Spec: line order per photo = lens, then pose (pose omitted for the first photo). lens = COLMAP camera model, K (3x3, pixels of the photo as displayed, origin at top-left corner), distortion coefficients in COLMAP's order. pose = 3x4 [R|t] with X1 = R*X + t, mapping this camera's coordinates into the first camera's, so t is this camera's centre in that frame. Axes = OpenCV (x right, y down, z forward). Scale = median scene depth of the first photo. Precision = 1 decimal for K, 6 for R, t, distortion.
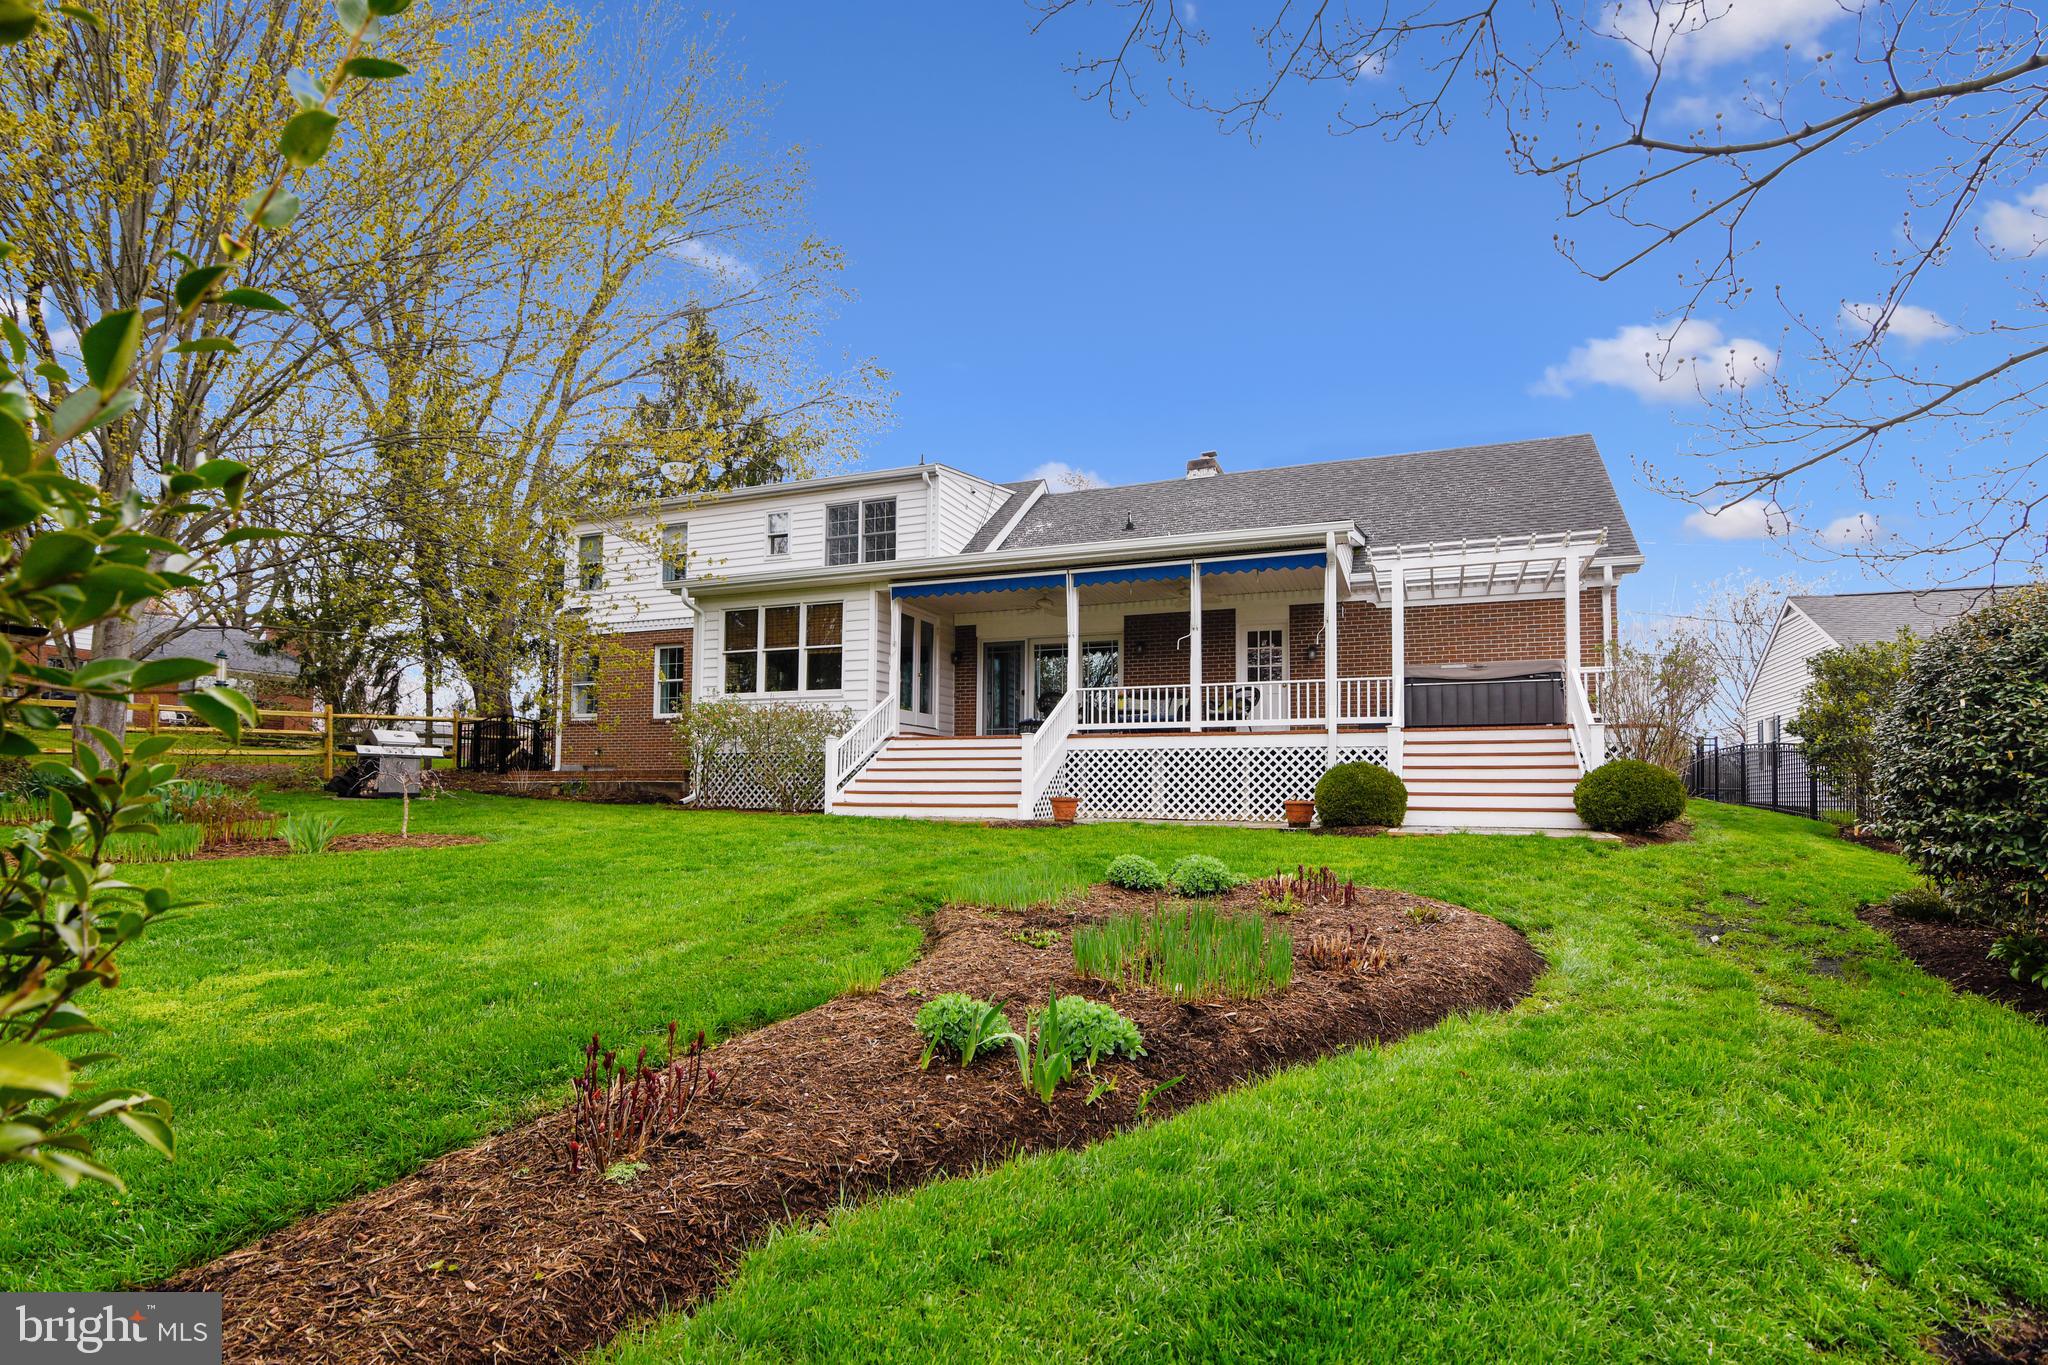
lens RADIAL K [[1009.7, 0, 1024.0], [0, 1009.7, 682.5], [0, 0, 1]] dist [-0.002608, -0.000154]
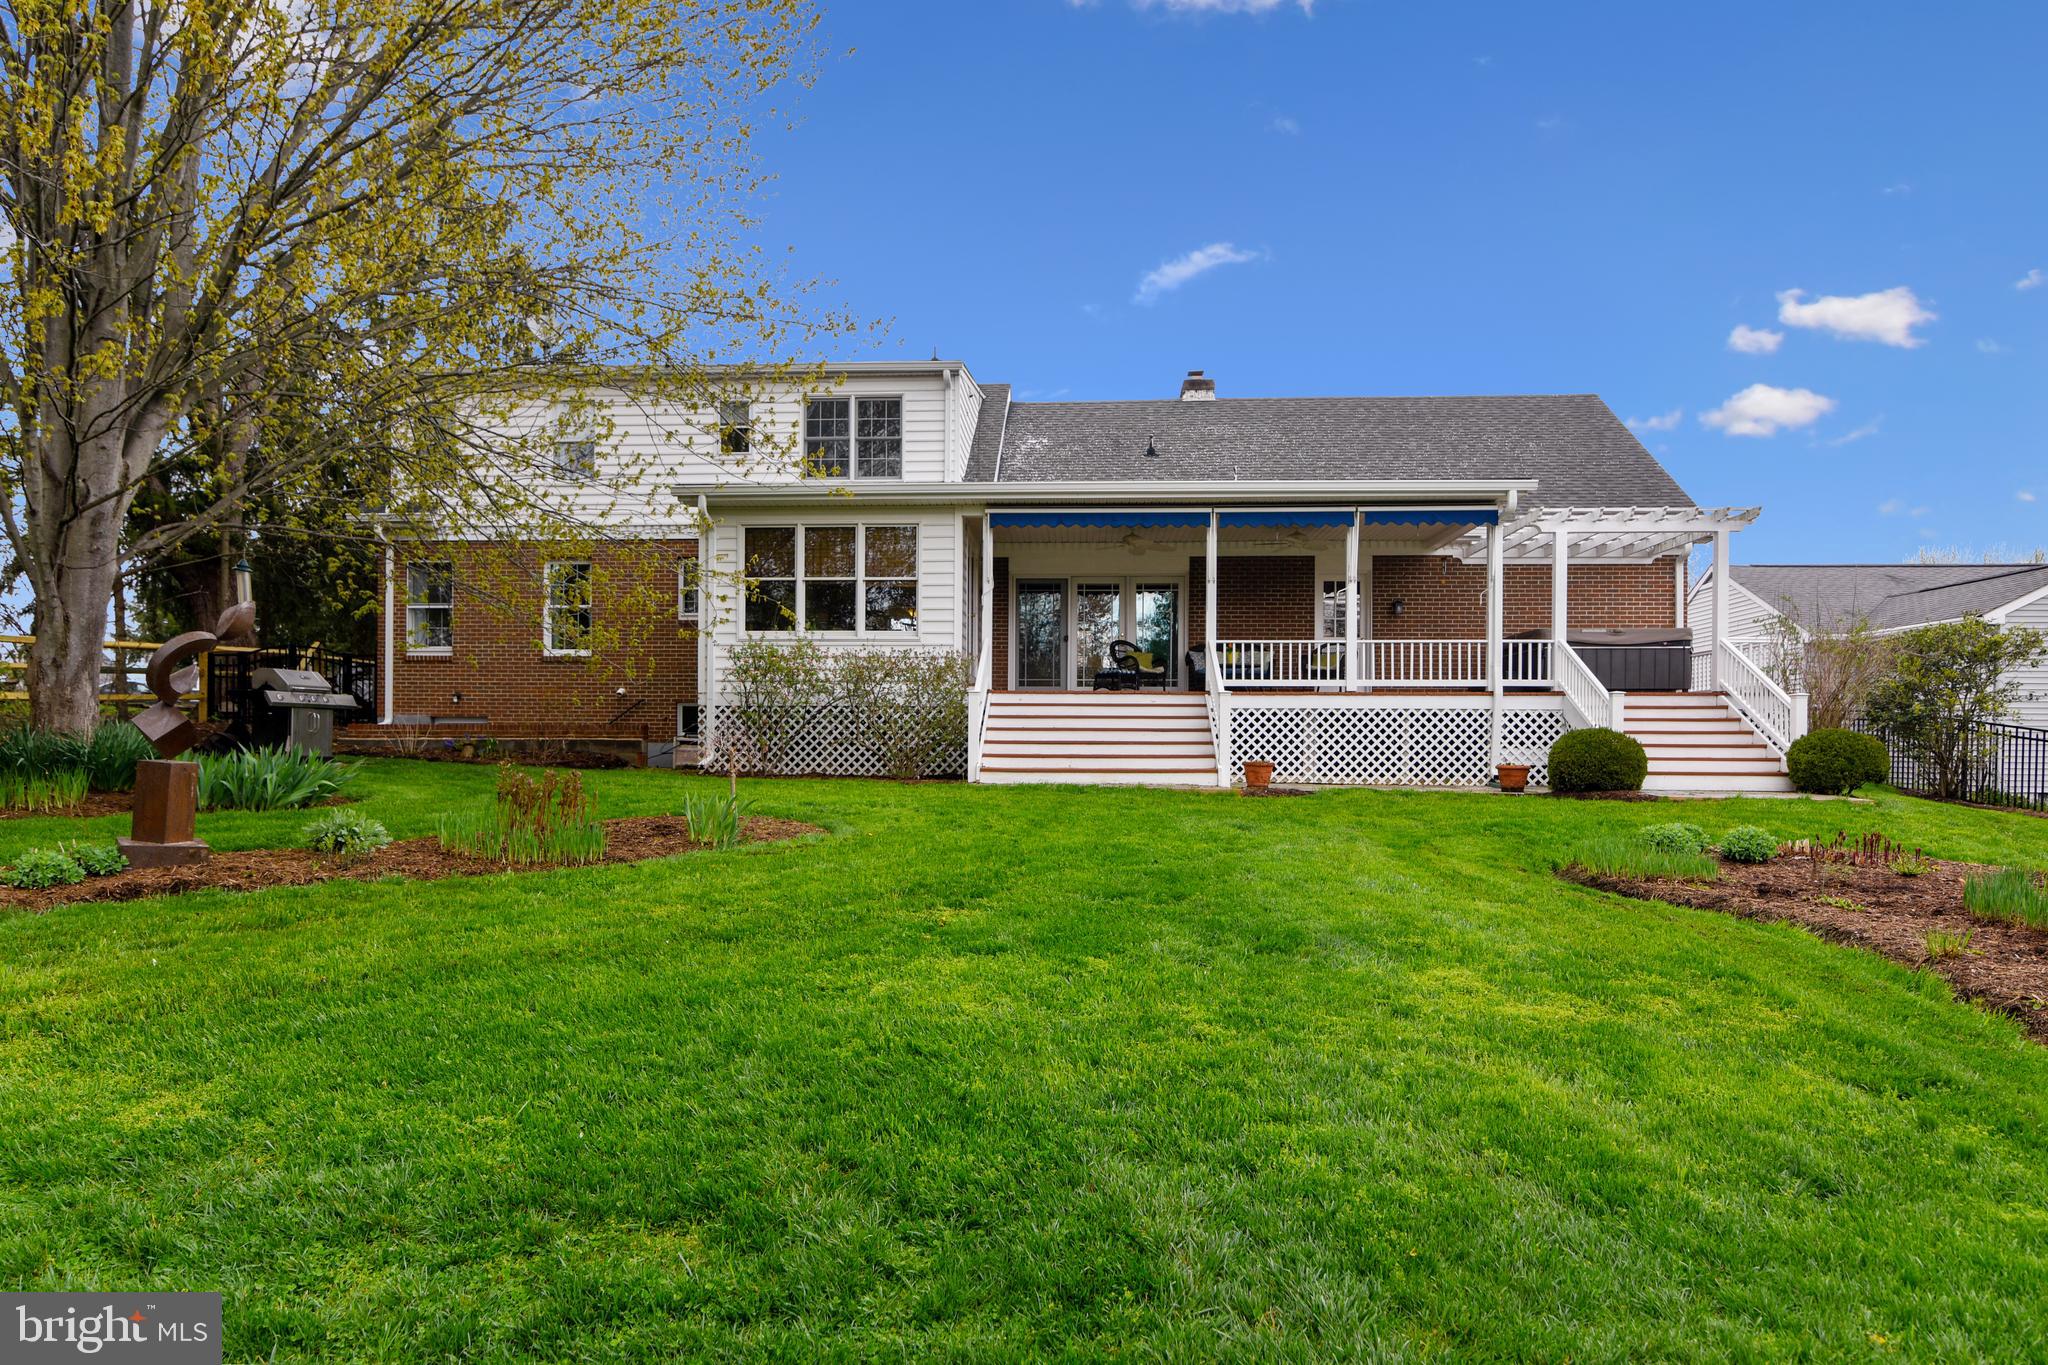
lens RADIAL K [[1221.3, 0, 1024.0], [0, 1221.3, 682.5], [0, 0, 1]] dist [0.001976, 0.000181]
pose [[0.949934, 0.016712, 0.312004, -0.473856], [-0.034581, 0.998057, 0.051826, -0.007617], [-0.310531, -0.060020, 0.948666, 0.015840]]
